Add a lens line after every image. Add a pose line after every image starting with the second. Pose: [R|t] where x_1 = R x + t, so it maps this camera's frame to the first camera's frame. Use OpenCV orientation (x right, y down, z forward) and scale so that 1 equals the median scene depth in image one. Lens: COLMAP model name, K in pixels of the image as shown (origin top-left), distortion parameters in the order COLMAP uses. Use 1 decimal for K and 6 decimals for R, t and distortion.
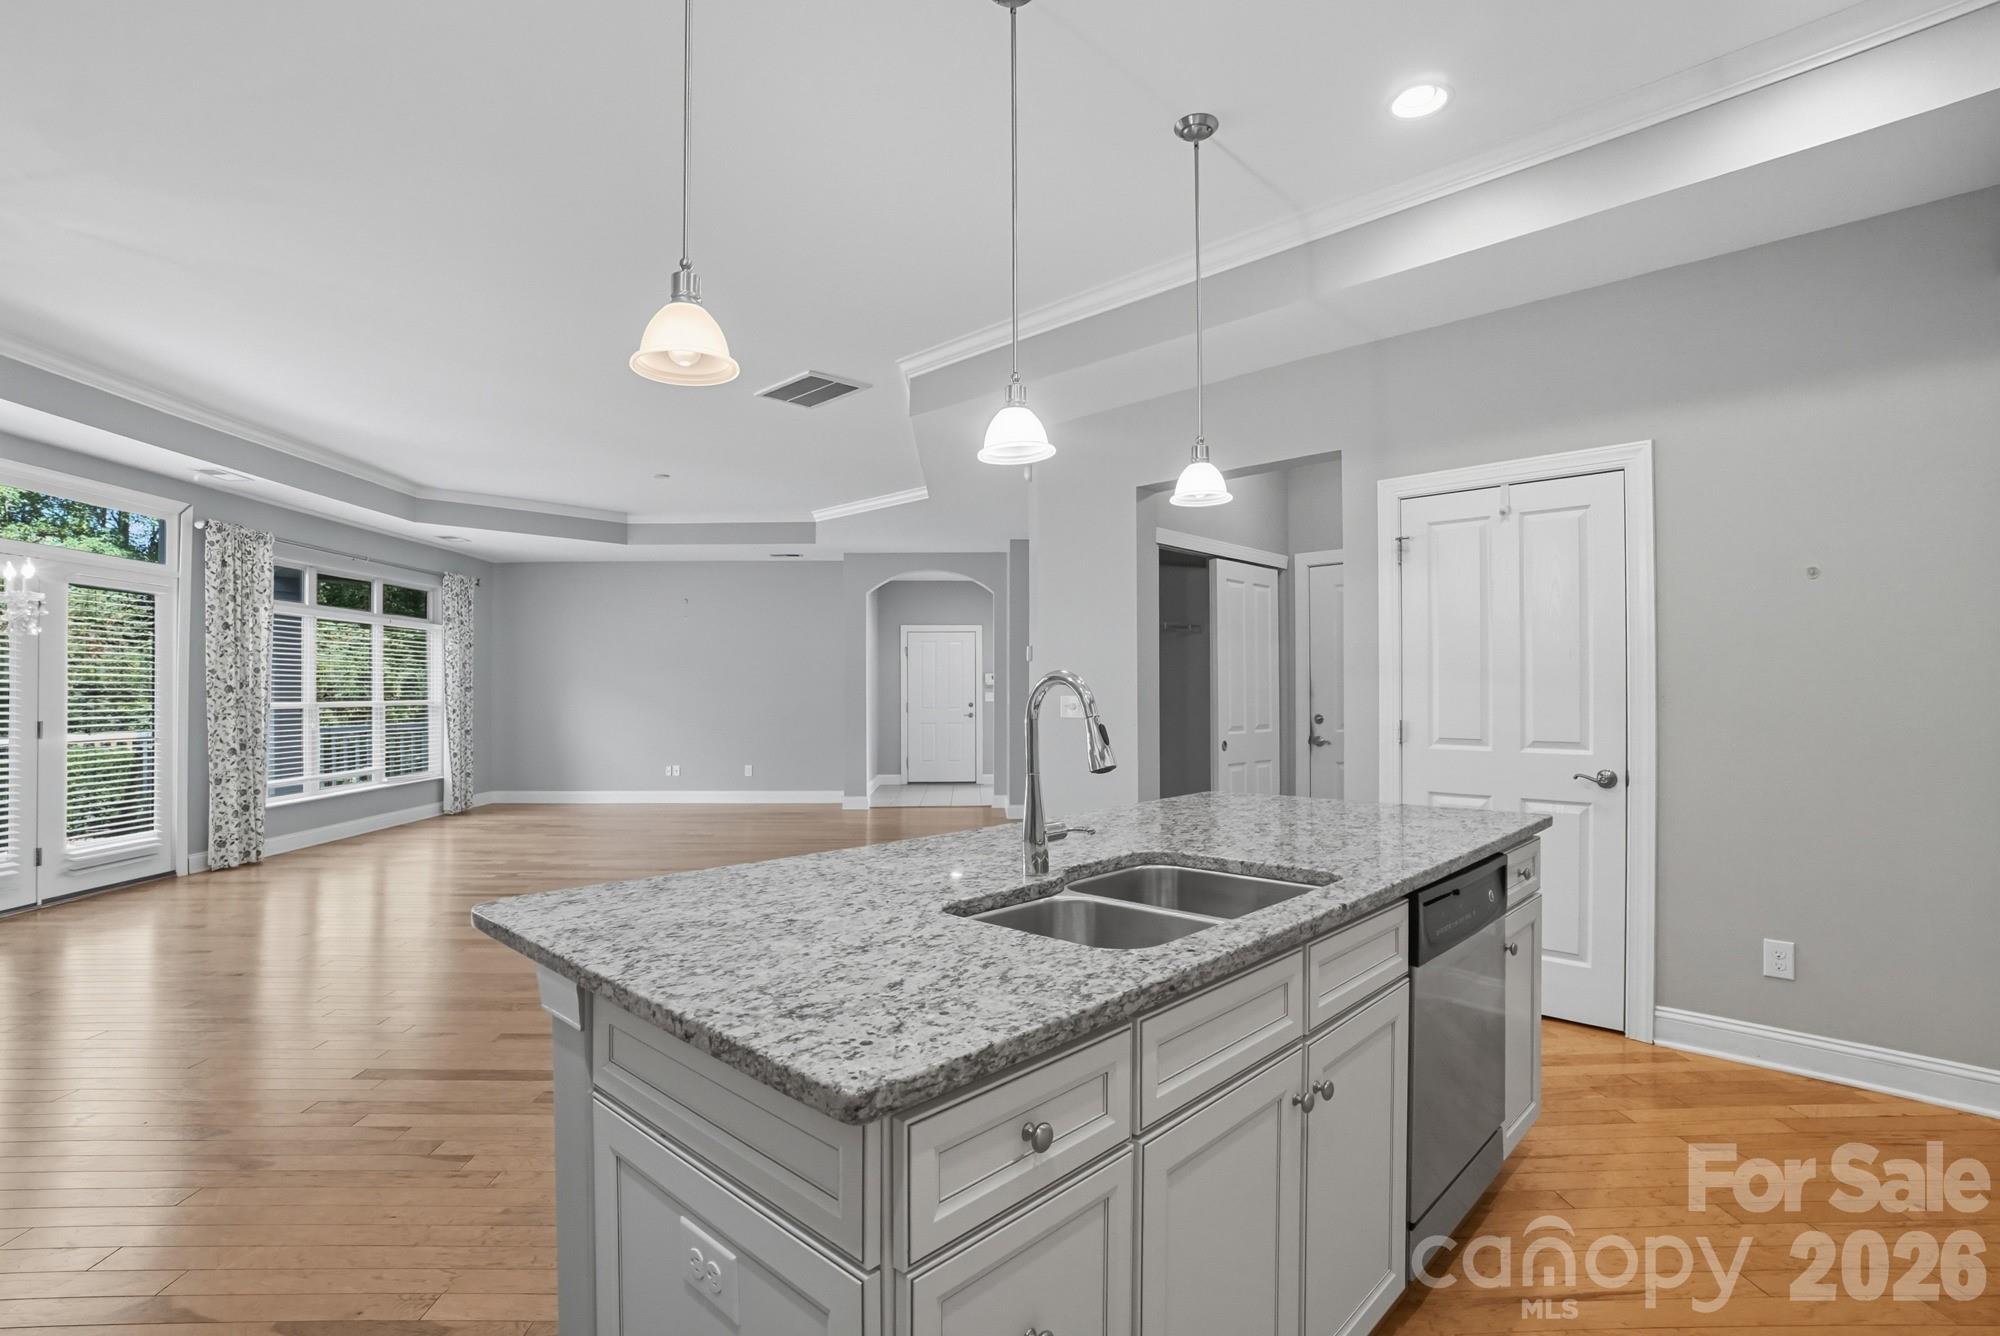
lens RADIAL K [[911.4, 0, 996.2], [0, 911.4, 679.4], [0, 0, 1]] dist [-0.057501, 0.022456]
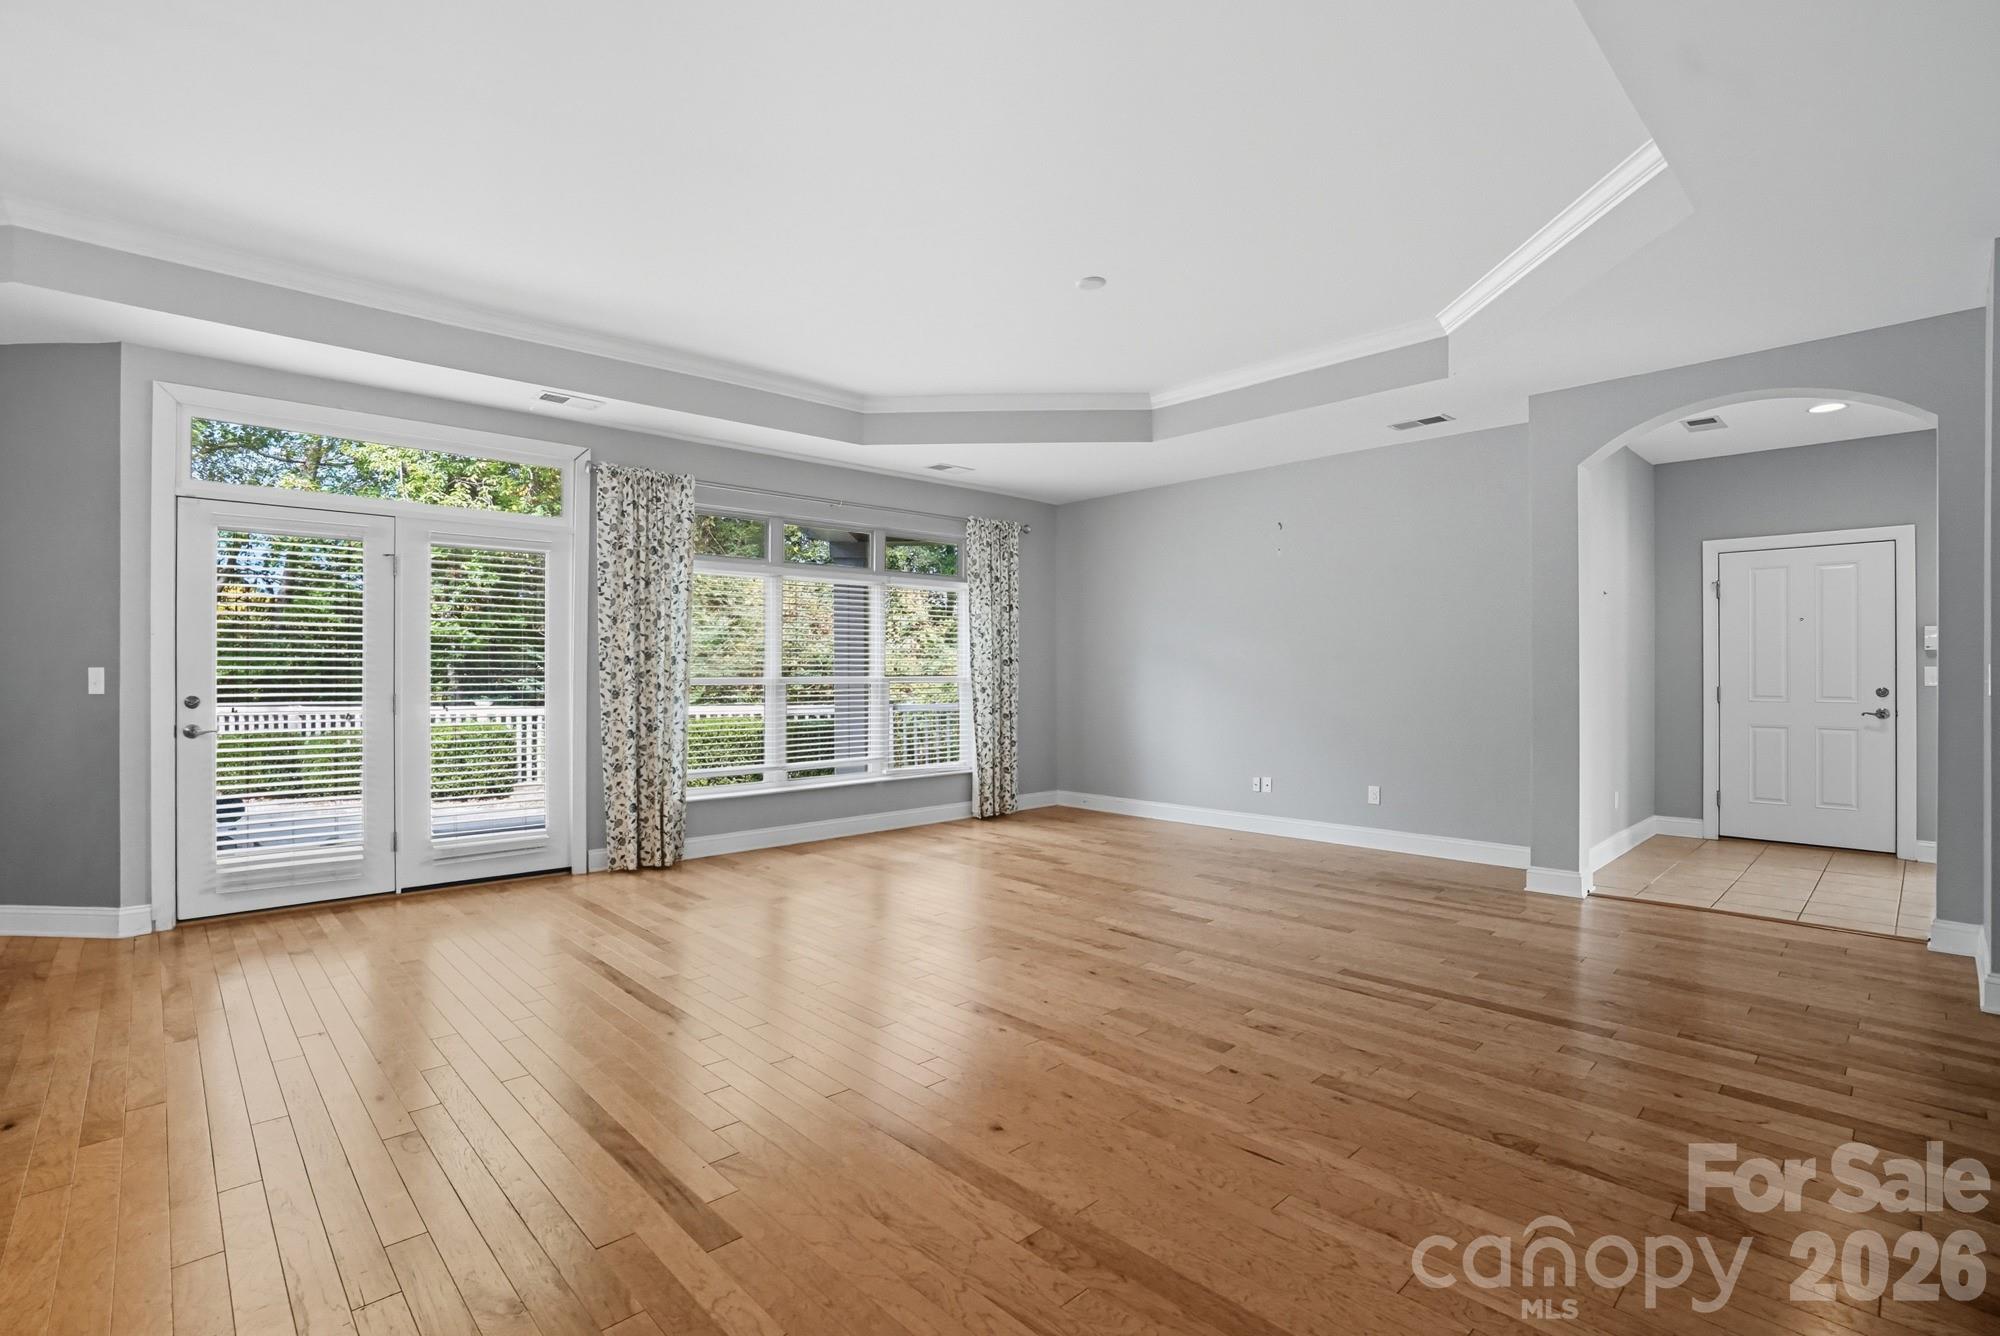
lens RADIAL K [[911.4, 0, 996.2], [0, 911.4, 679.4], [0, 0, 1]] dist [-0.057501, 0.022456]
pose [[0.664460, 0.008029, -0.747281, 0.014982], [0.008792, 0.999789, 0.018559, 0.013358], [0.747272, -0.018902, 0.664249, 0.564316]]
